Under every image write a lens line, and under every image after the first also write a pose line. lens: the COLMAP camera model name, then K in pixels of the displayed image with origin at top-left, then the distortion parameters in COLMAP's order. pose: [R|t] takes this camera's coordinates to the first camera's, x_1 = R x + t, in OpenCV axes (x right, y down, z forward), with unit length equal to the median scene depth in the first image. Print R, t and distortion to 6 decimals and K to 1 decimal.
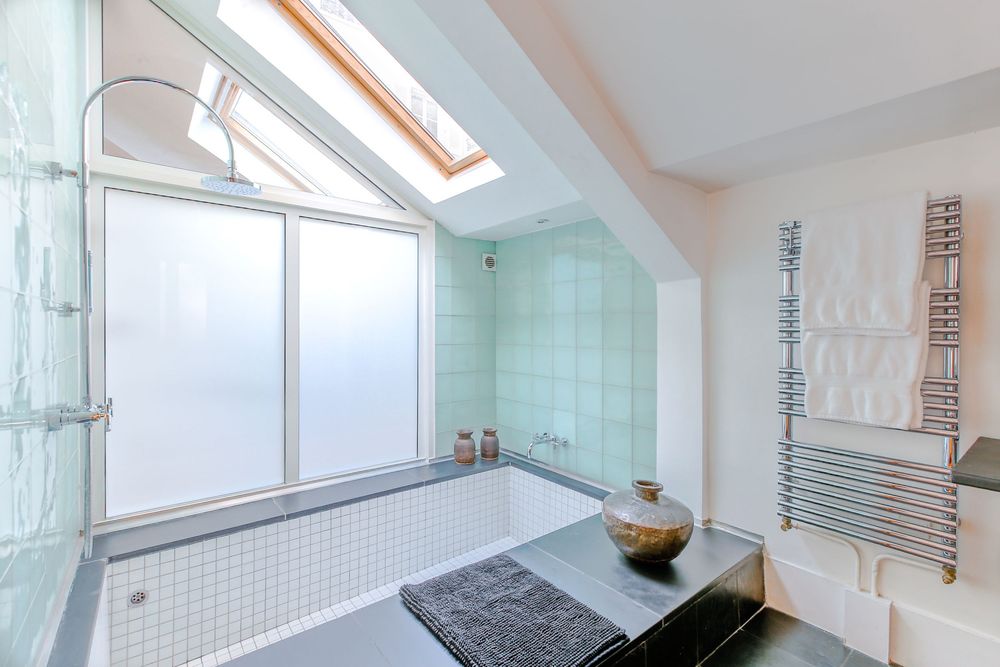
lens RADIAL K [[447.5, 0, 500.0], [0, 447.5, 333.5], [0, 0, 1]] dist [0.000965, 0.000788]
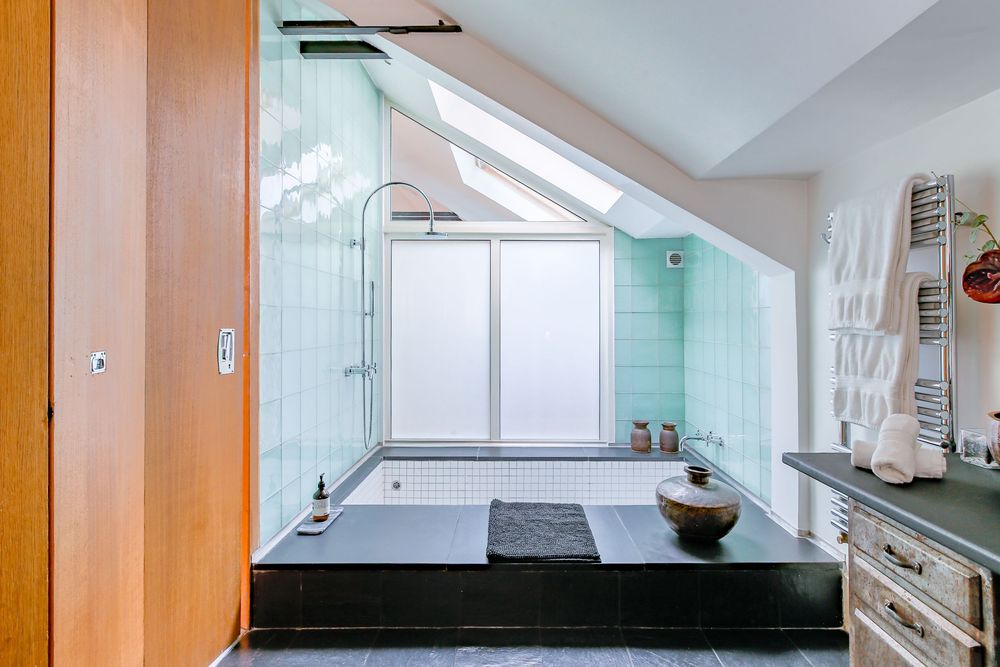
lens RADIAL K [[509.0, 0, 504.2], [0, 509.0, 328.6], [0, 0, 1]] dist [-0.001926, 0.000128]
pose [[0.782399, 0.005640, -0.622752, 0.453279], [-0.007561, 0.999971, -0.000443, 0.001266], [0.622731, 0.005056, 0.782419, -0.158060]]
